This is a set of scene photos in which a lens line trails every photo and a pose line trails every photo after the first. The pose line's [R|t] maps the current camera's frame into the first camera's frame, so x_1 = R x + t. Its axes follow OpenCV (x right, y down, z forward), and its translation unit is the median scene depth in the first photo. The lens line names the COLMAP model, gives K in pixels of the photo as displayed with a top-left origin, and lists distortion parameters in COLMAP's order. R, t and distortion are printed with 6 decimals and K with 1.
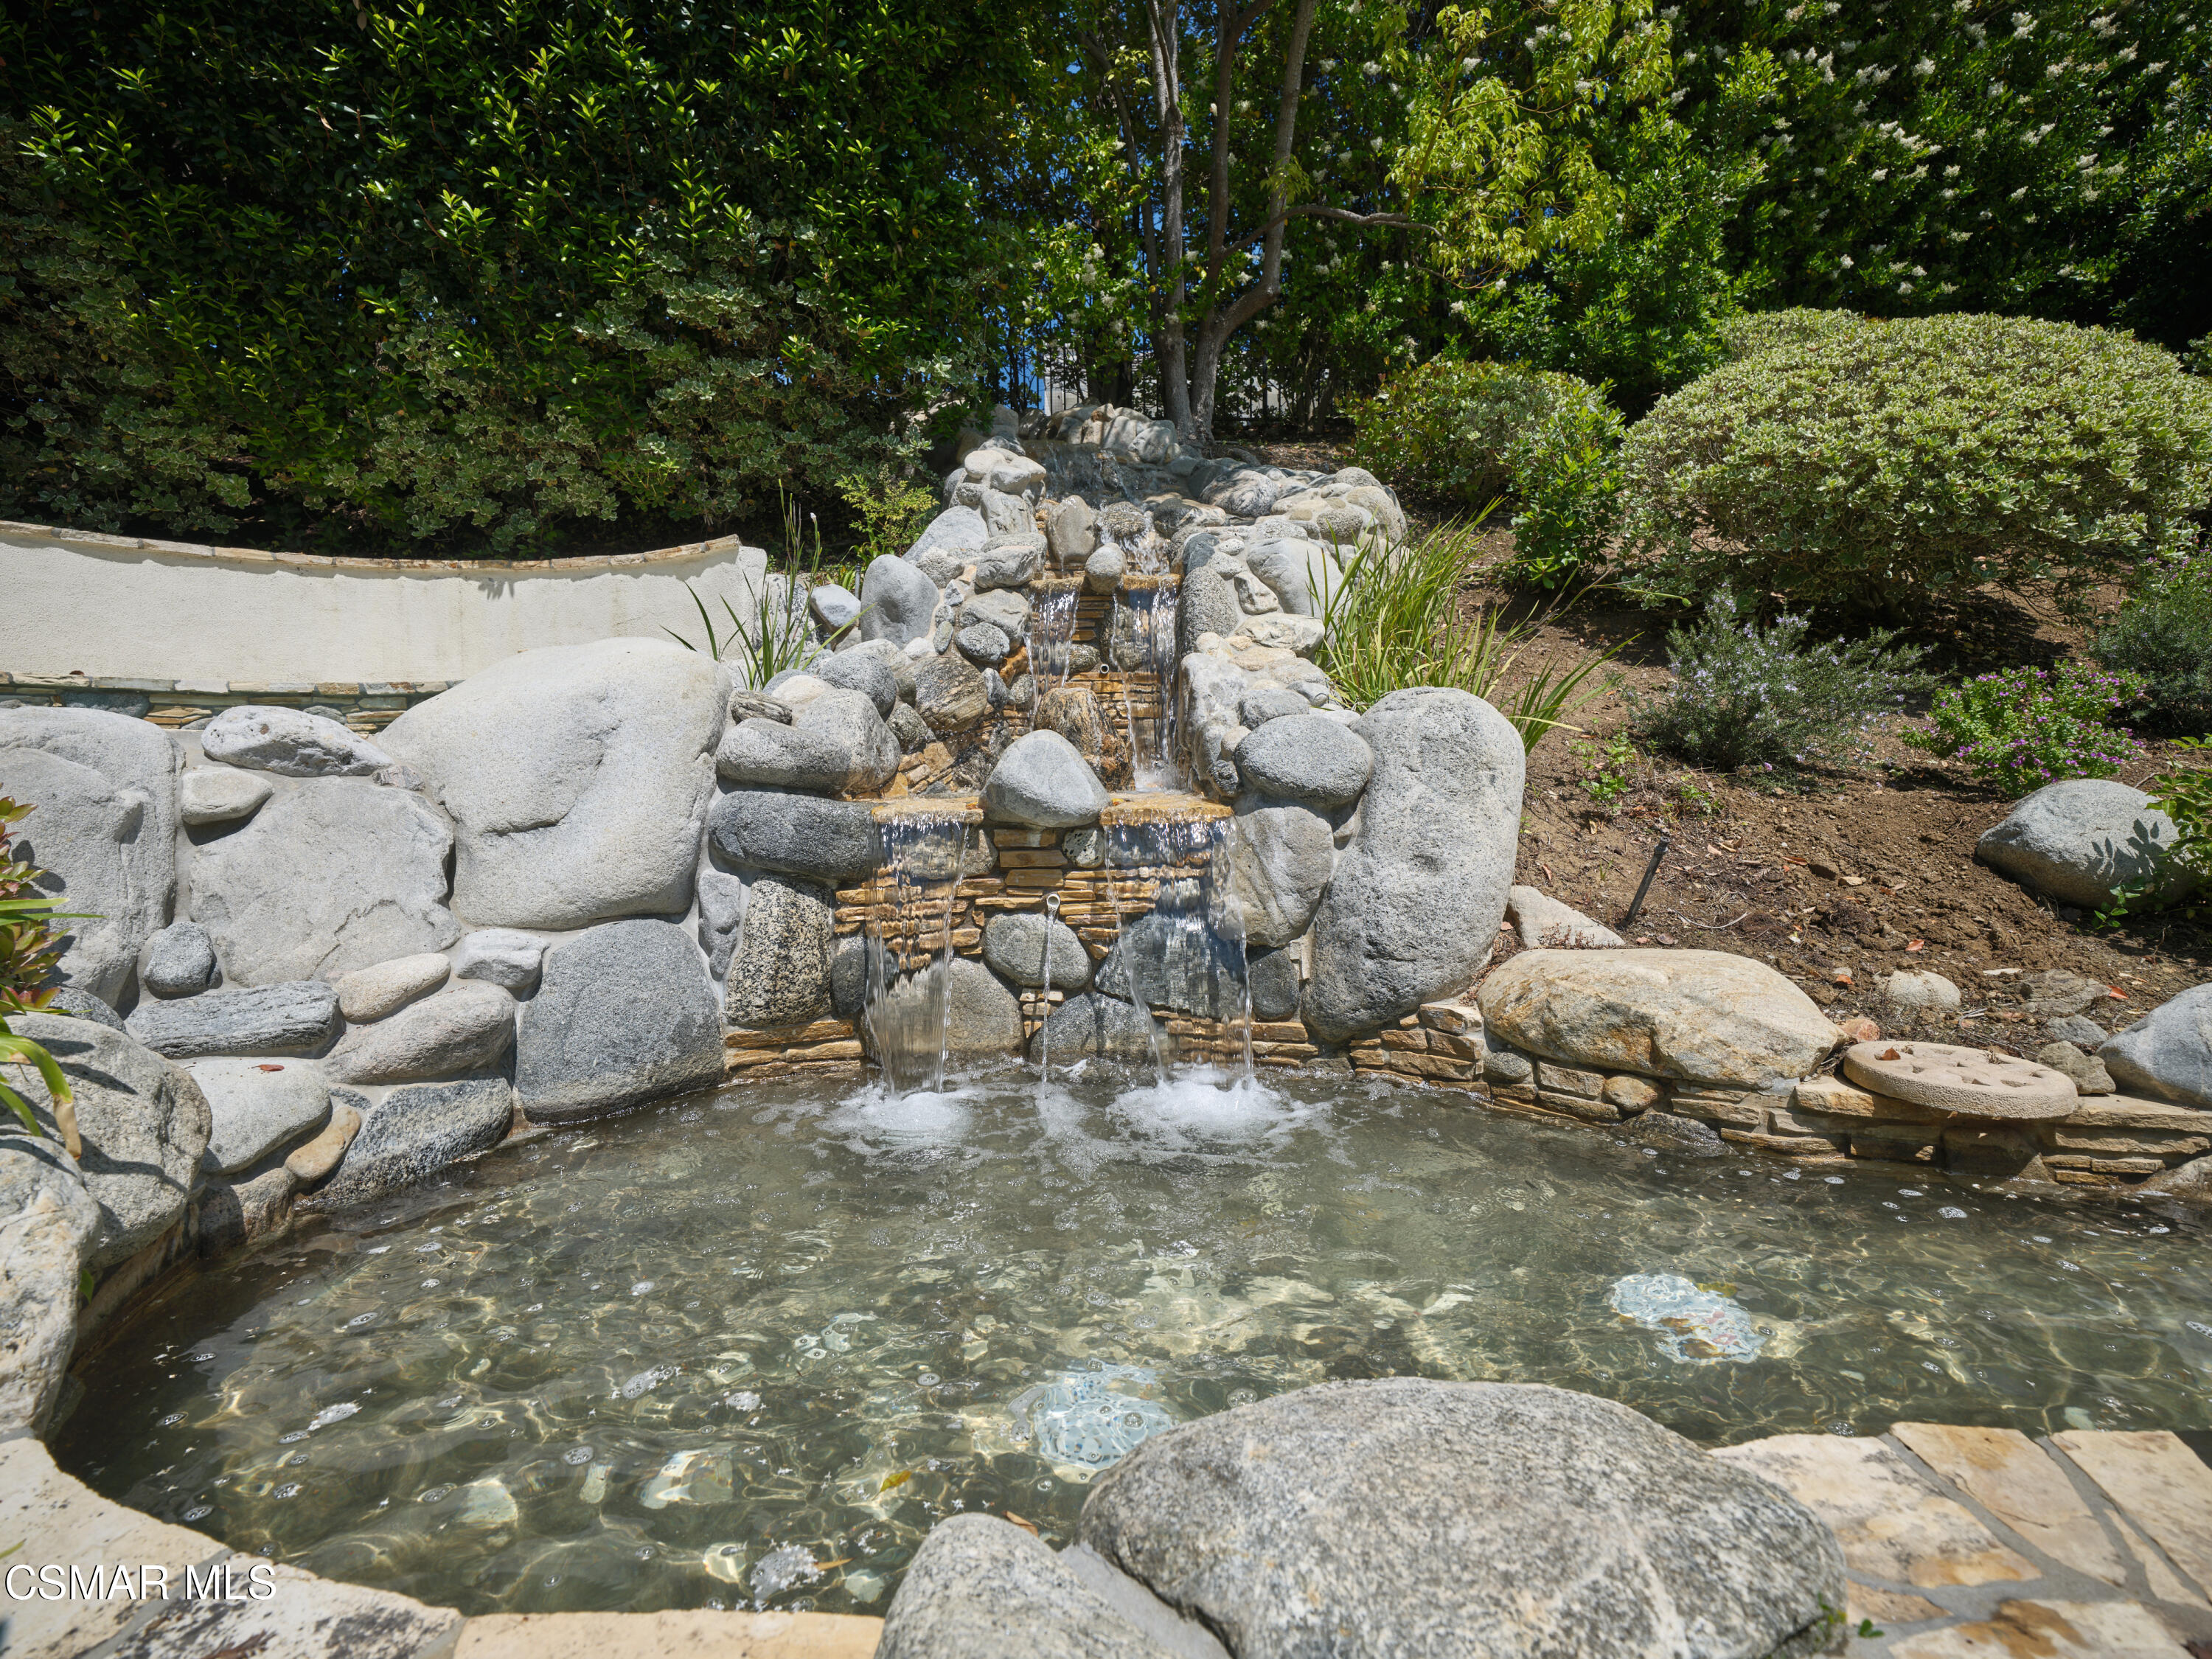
lens RADIAL K [[1001.0, 0, 1105.4], [0, 1001.0, 826.3], [0, 0, 1]] dist [-0.000936, 0.000682]
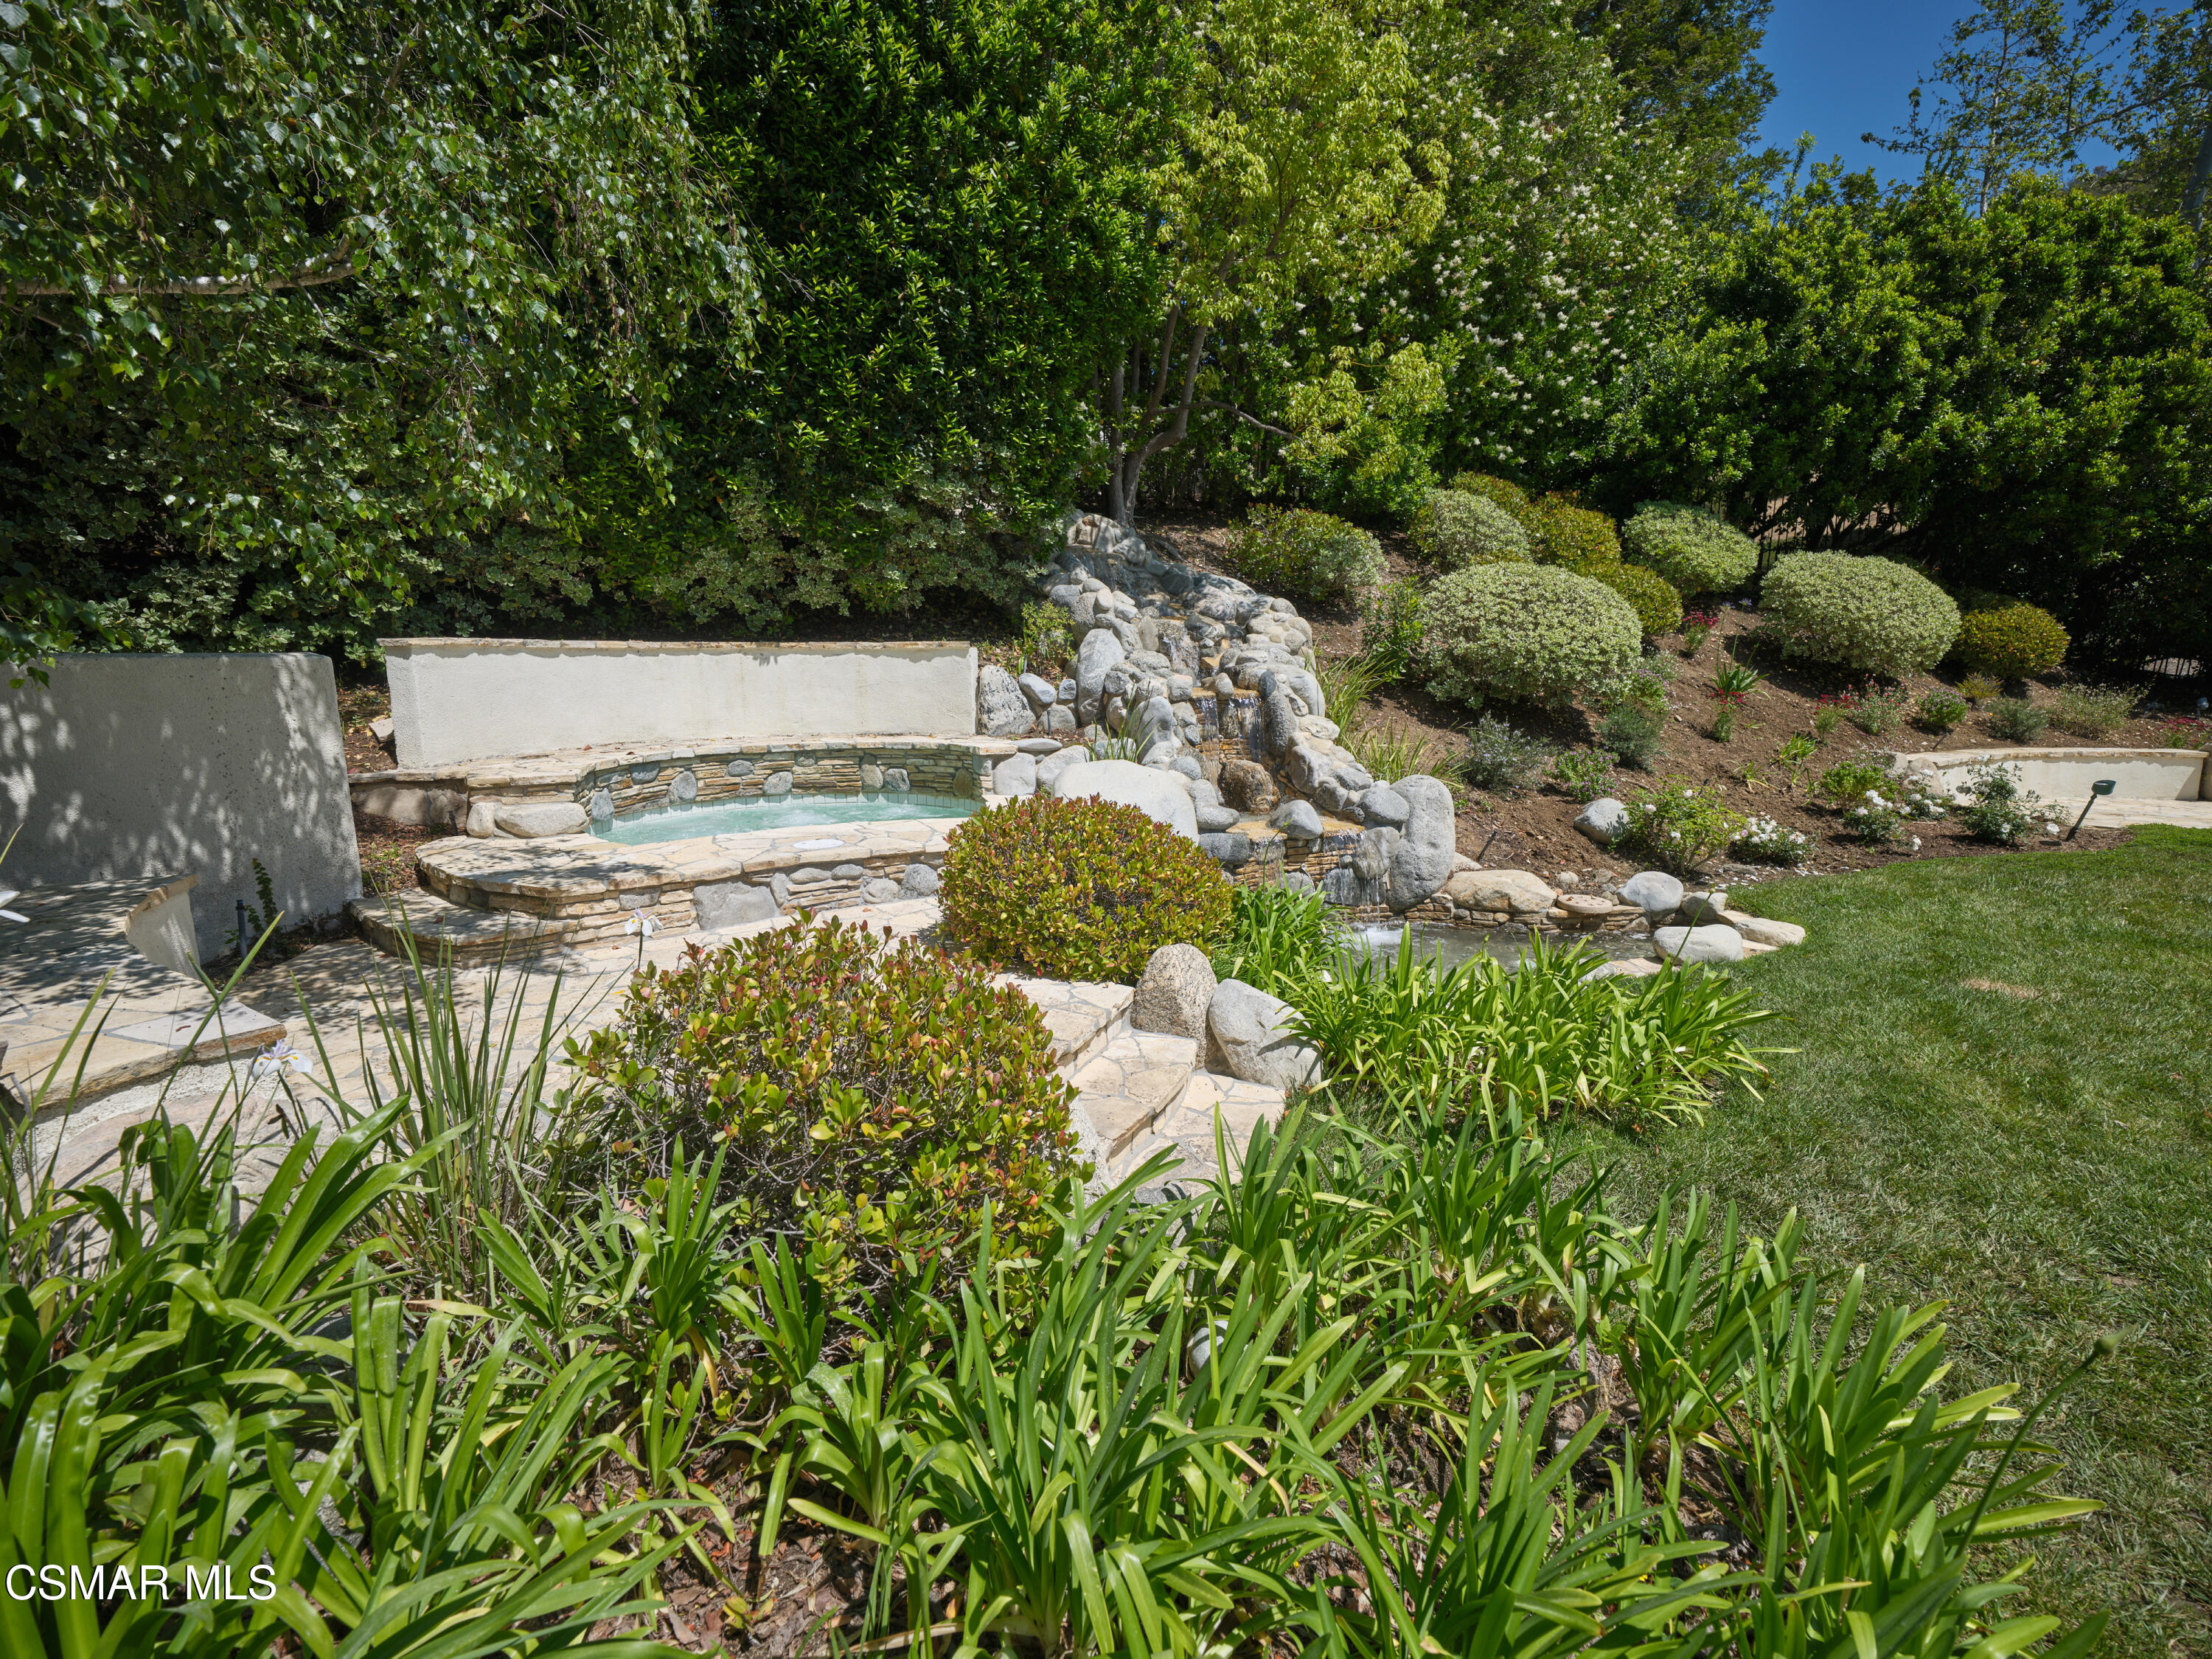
lens RADIAL K [[1000.6, 0, 1107.2], [0, 1000.6, 825.1], [0, 0, 1]] dist [-0.000254, 0.001269]
pose [[0.928181, -0.056688, 0.367785, -1.026050], [0.014987, 0.993222, 0.115266, -0.235239], [-0.371826, -0.101476, 0.922739, -0.822895]]
